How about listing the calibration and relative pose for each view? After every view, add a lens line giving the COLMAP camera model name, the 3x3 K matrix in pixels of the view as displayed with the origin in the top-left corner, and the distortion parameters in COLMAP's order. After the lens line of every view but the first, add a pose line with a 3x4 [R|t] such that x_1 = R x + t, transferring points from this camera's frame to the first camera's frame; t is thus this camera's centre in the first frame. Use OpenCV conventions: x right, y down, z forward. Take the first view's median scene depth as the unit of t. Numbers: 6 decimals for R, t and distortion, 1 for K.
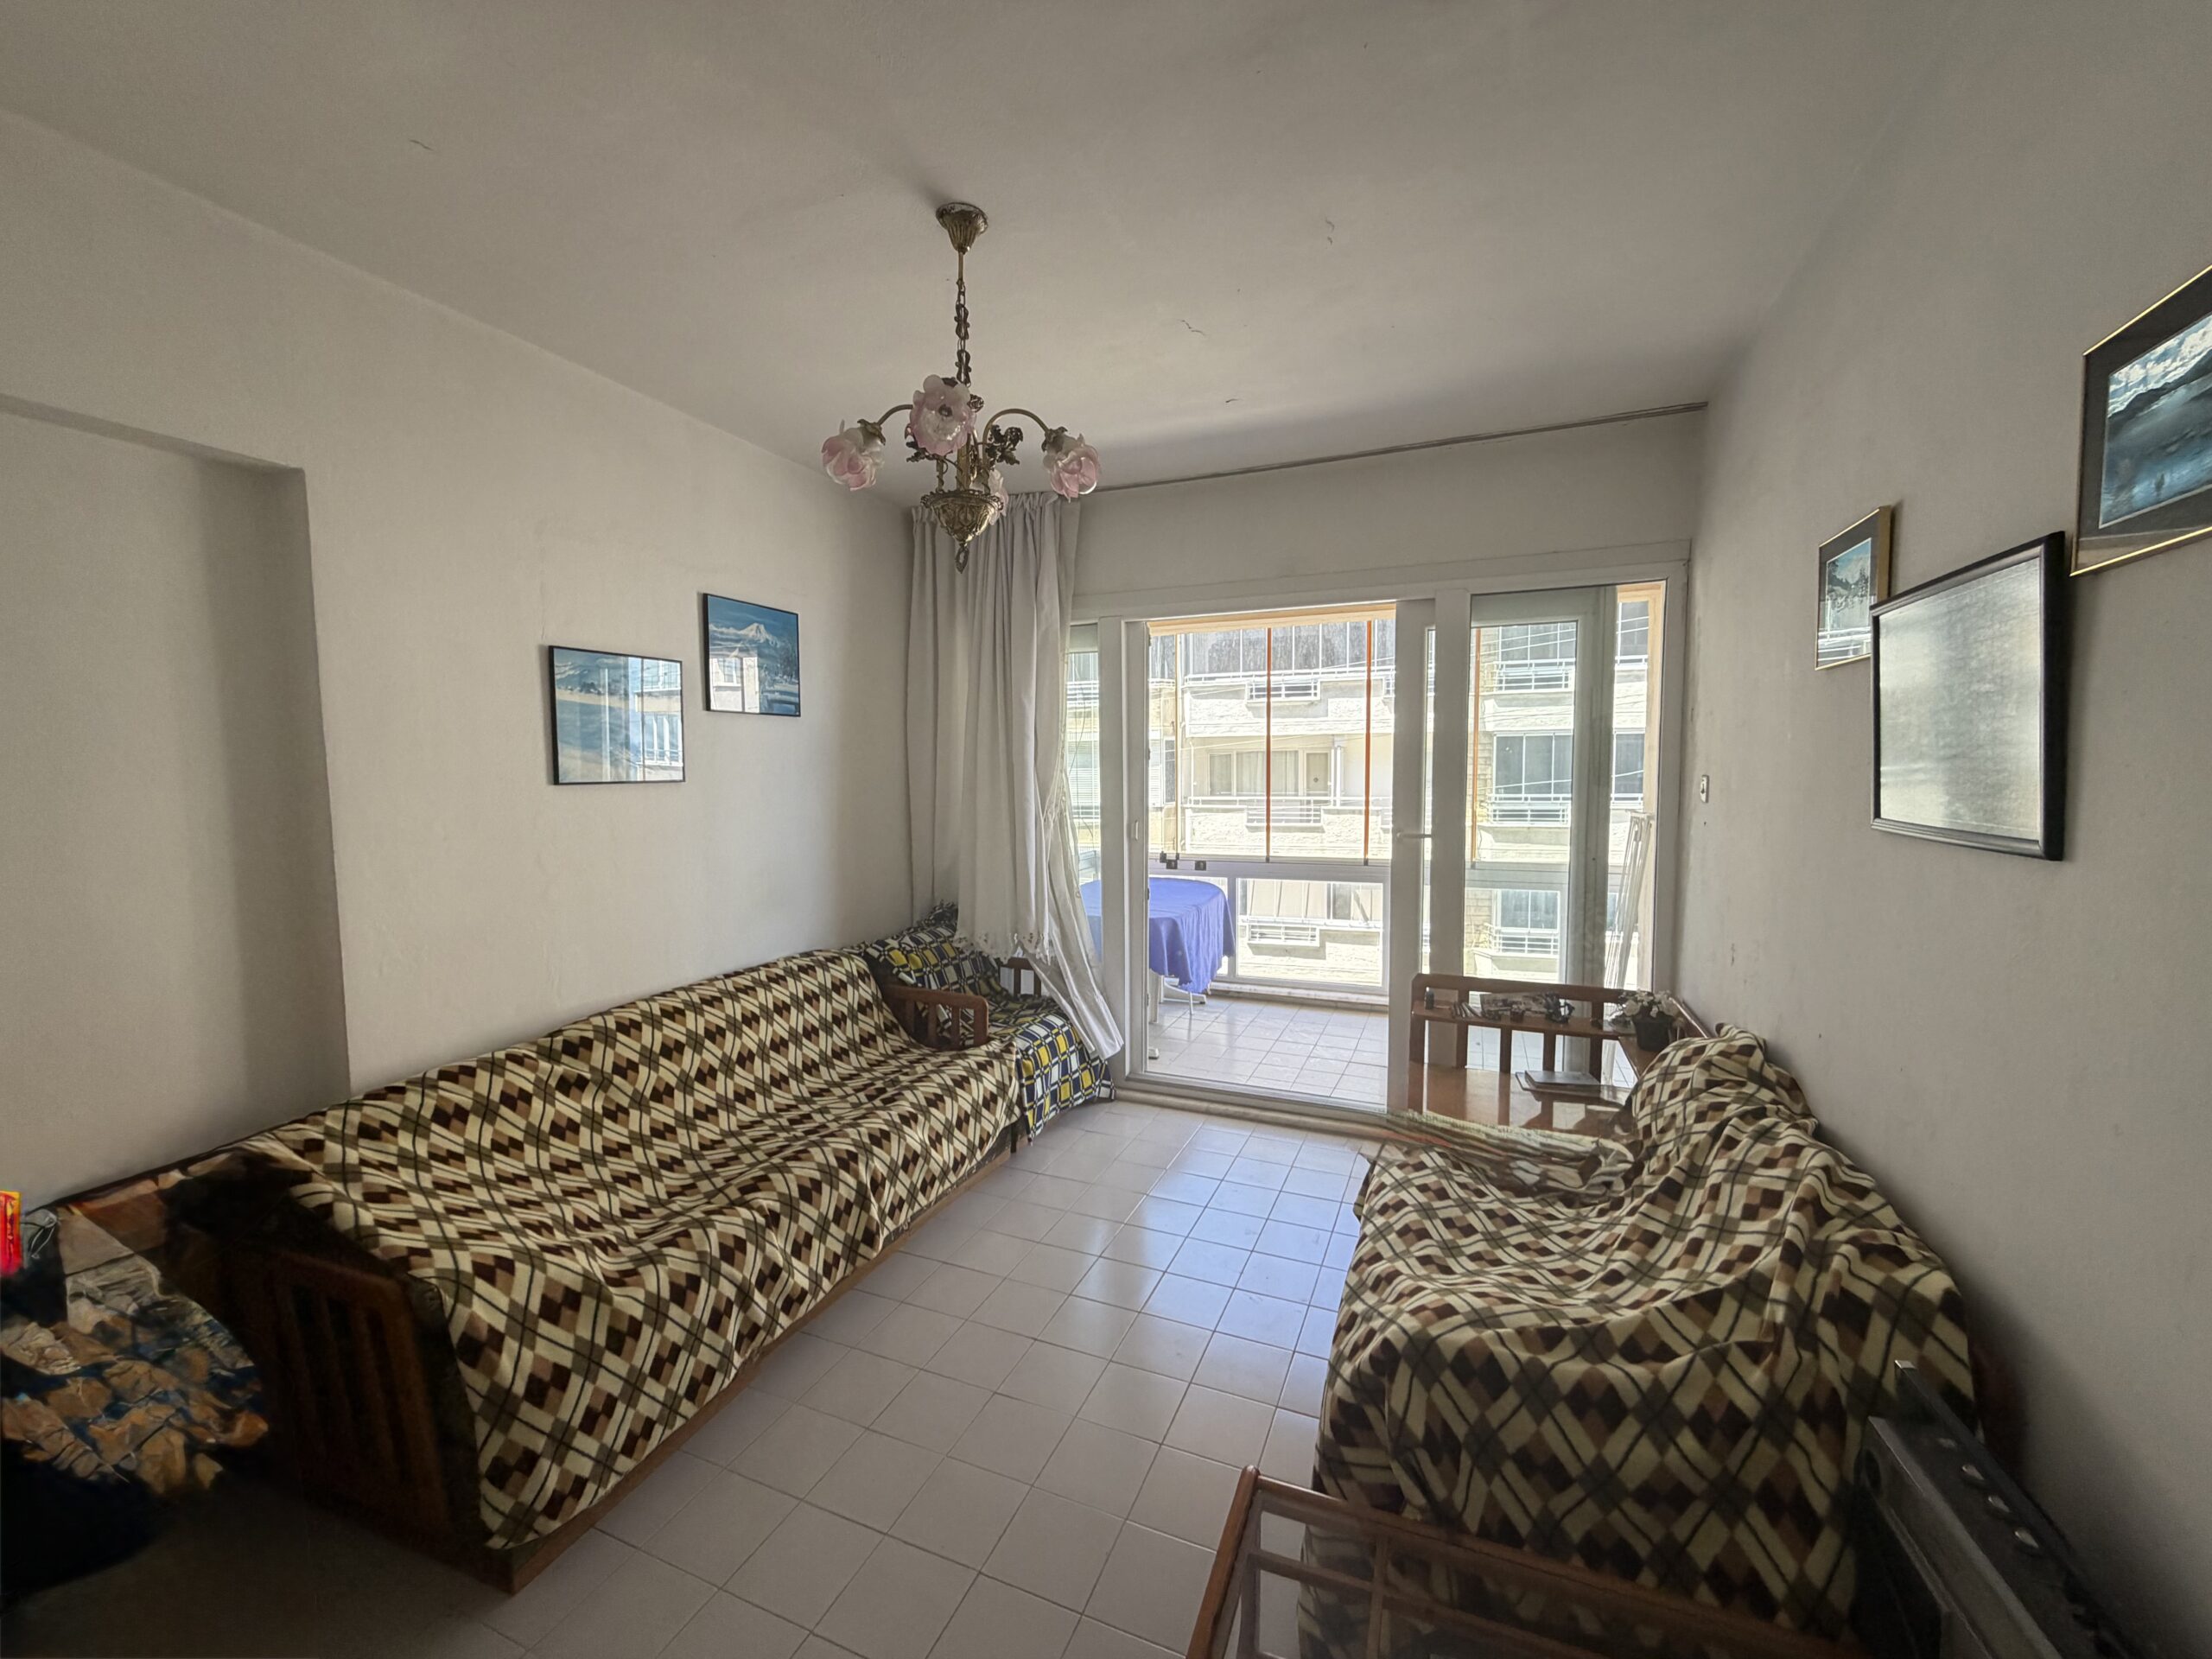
lens RADIAL K [[880.8, 0, 1099.9], [0, 880.8, 833.7], [0, 0, 1]] dist [0.001436, -0.000190]
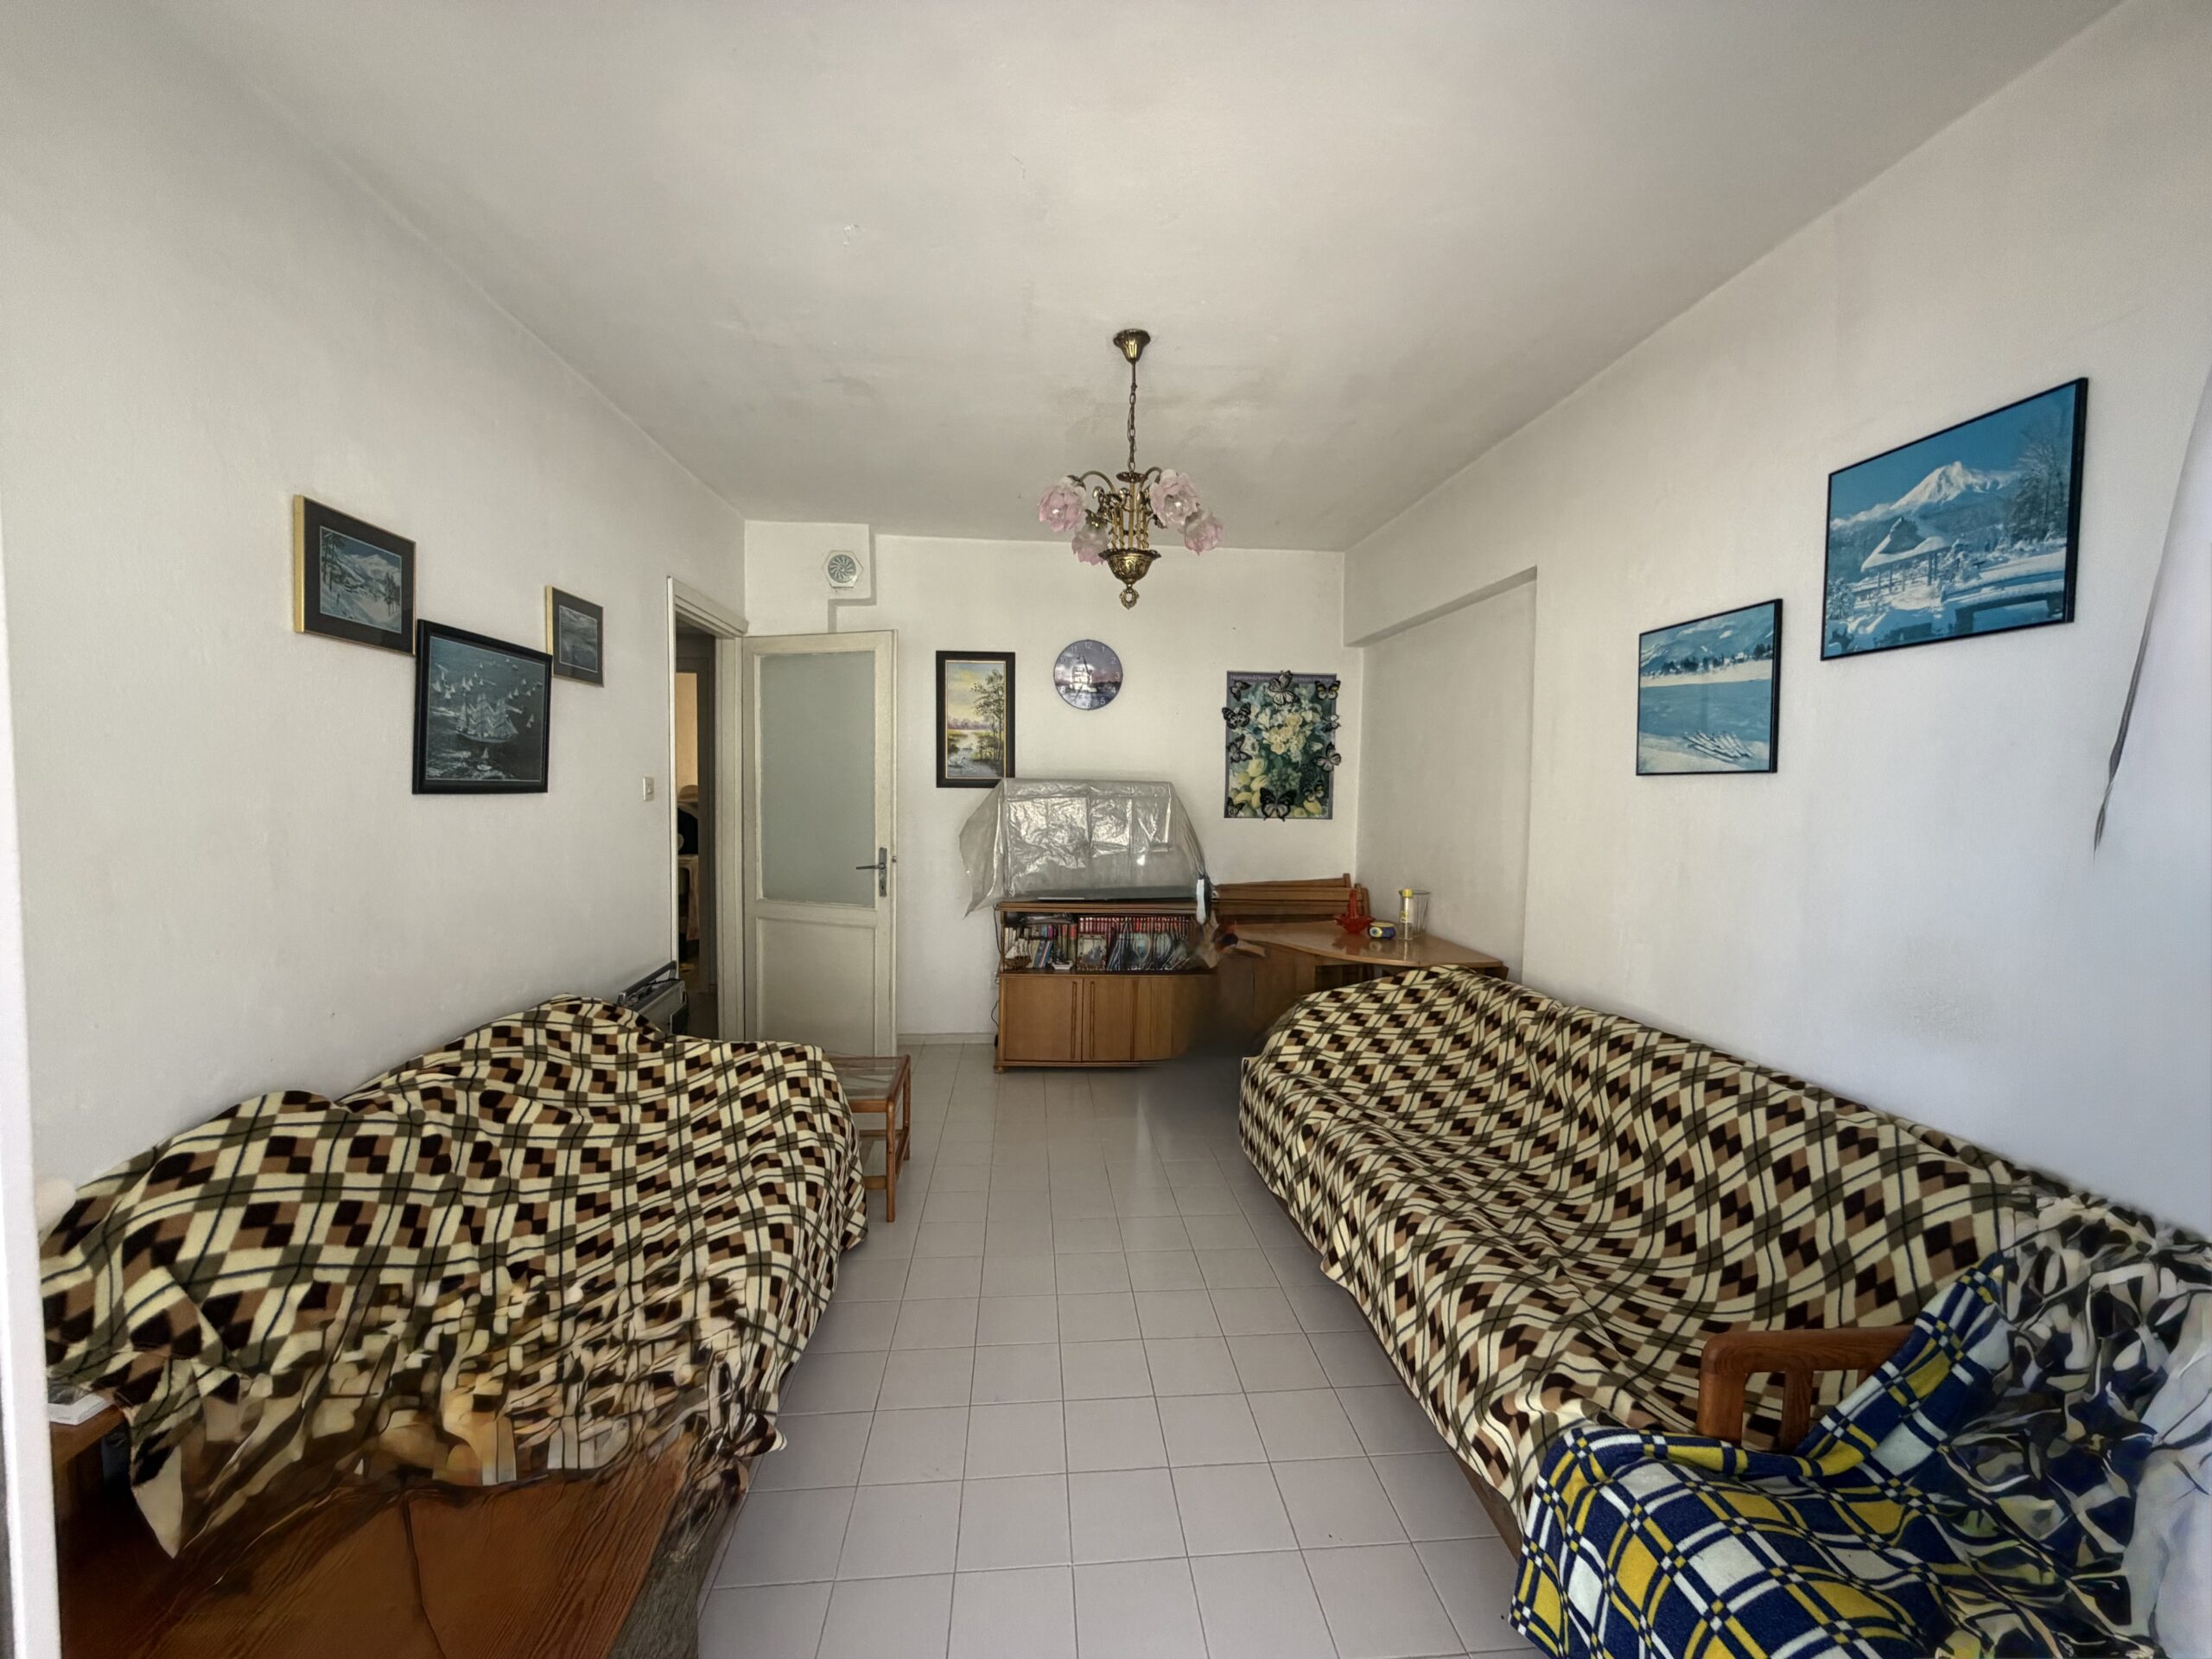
lens RADIAL K [[880.8, 0, 1099.9], [0, 880.8, 833.7], [0, 0, 1]] dist [0.001436, -0.000190]
pose [[-0.873392, 0.008538, -0.486944, 0.303916], [-0.052350, 0.992407, 0.111297, -0.062851], [0.484197, 0.122697, -0.866313, 1.308248]]
